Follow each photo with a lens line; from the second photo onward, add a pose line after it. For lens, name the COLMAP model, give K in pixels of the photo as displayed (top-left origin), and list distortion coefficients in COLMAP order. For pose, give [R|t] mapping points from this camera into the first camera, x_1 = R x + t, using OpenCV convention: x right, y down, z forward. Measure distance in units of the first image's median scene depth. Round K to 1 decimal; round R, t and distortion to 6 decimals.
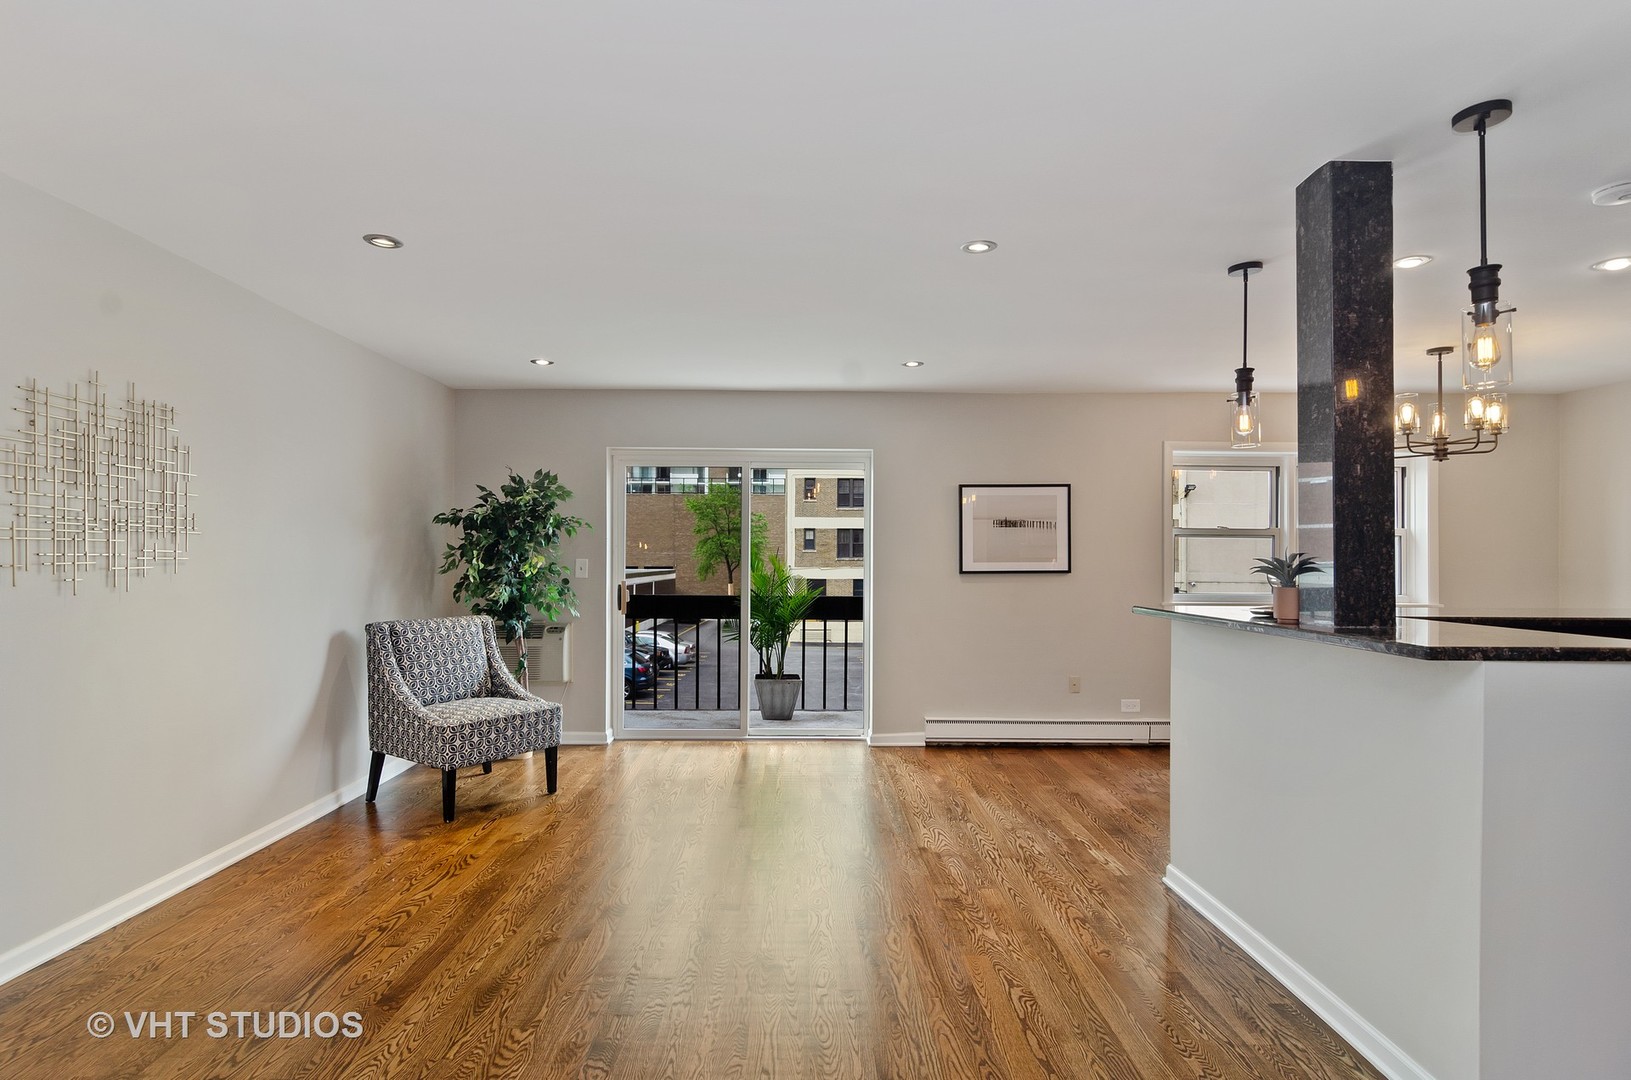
lens RADIAL K [[861.3, 0, 820.0], [0, 861.3, 552.6], [0, 0, 1]] dist [-0.002738, -0.000121]
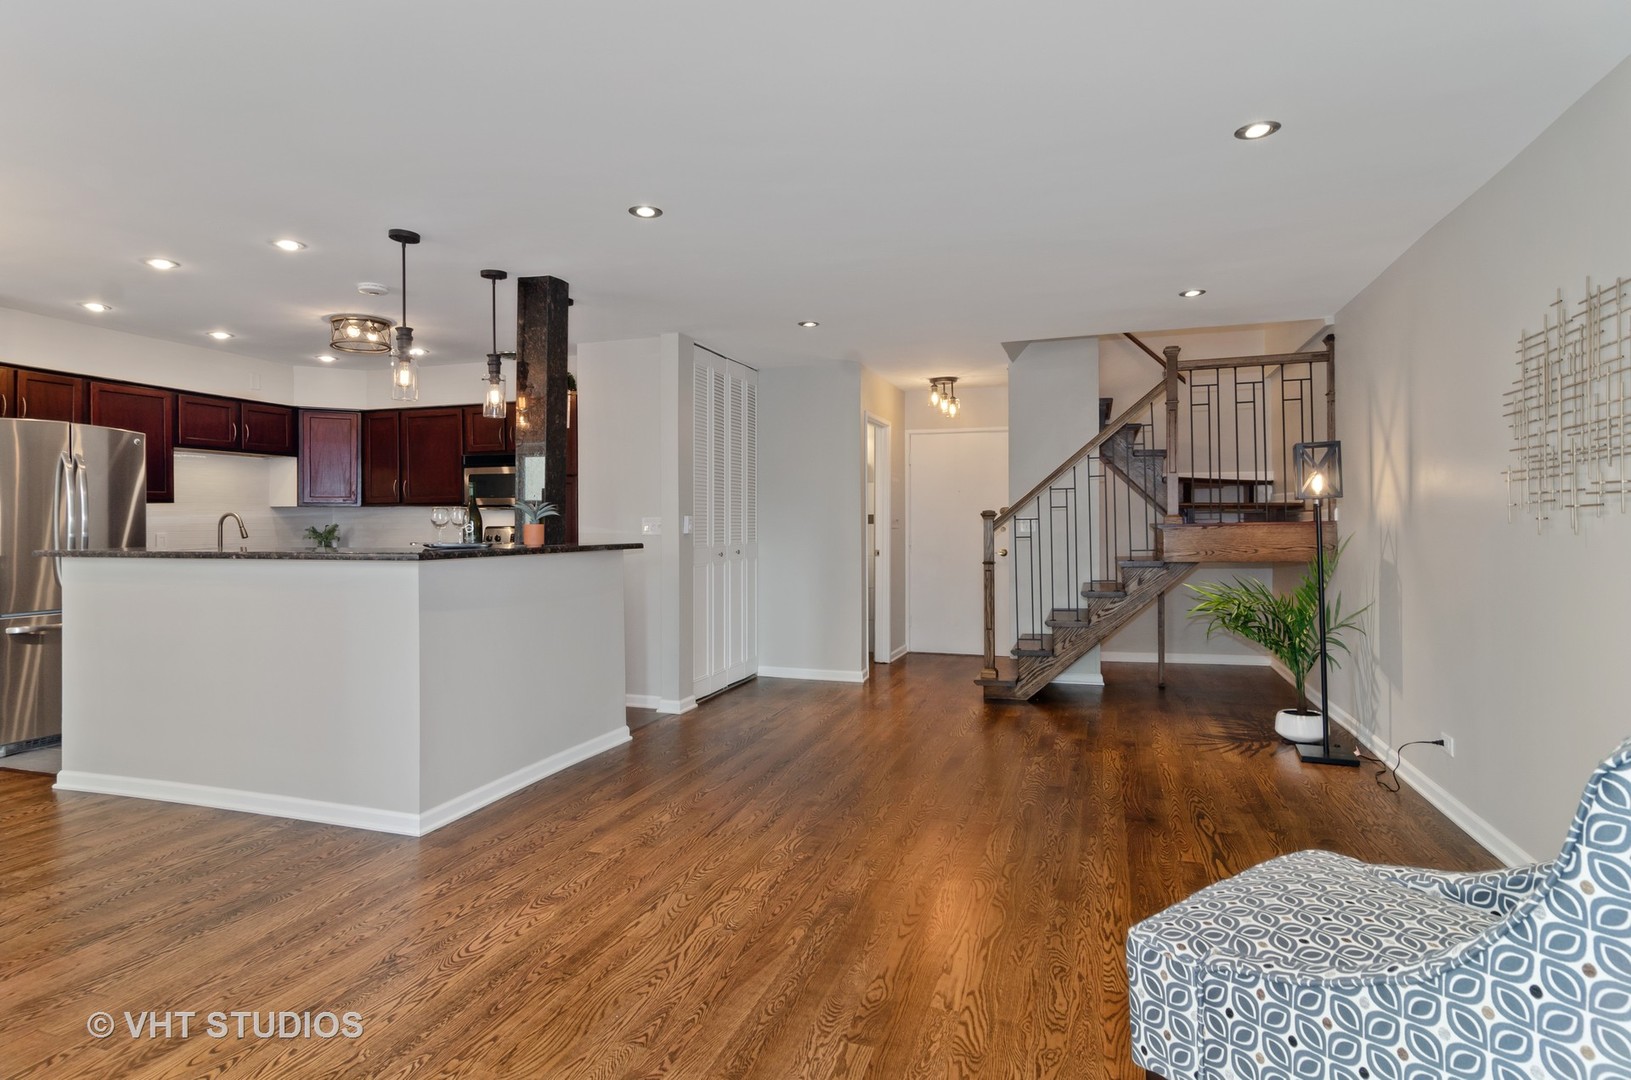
lens RADIAL K [[873.3, 0, 807.7], [0, 873.3, 519.3], [0, 0, 1]] dist [-0.002055, 0.000250]
pose [[-0.940863, 0.000891, 0.338787, -0.232377], [-0.003678, 0.999911, -0.012843, 0.026605], [-0.338769, -0.013330, -0.940775, 1.215390]]
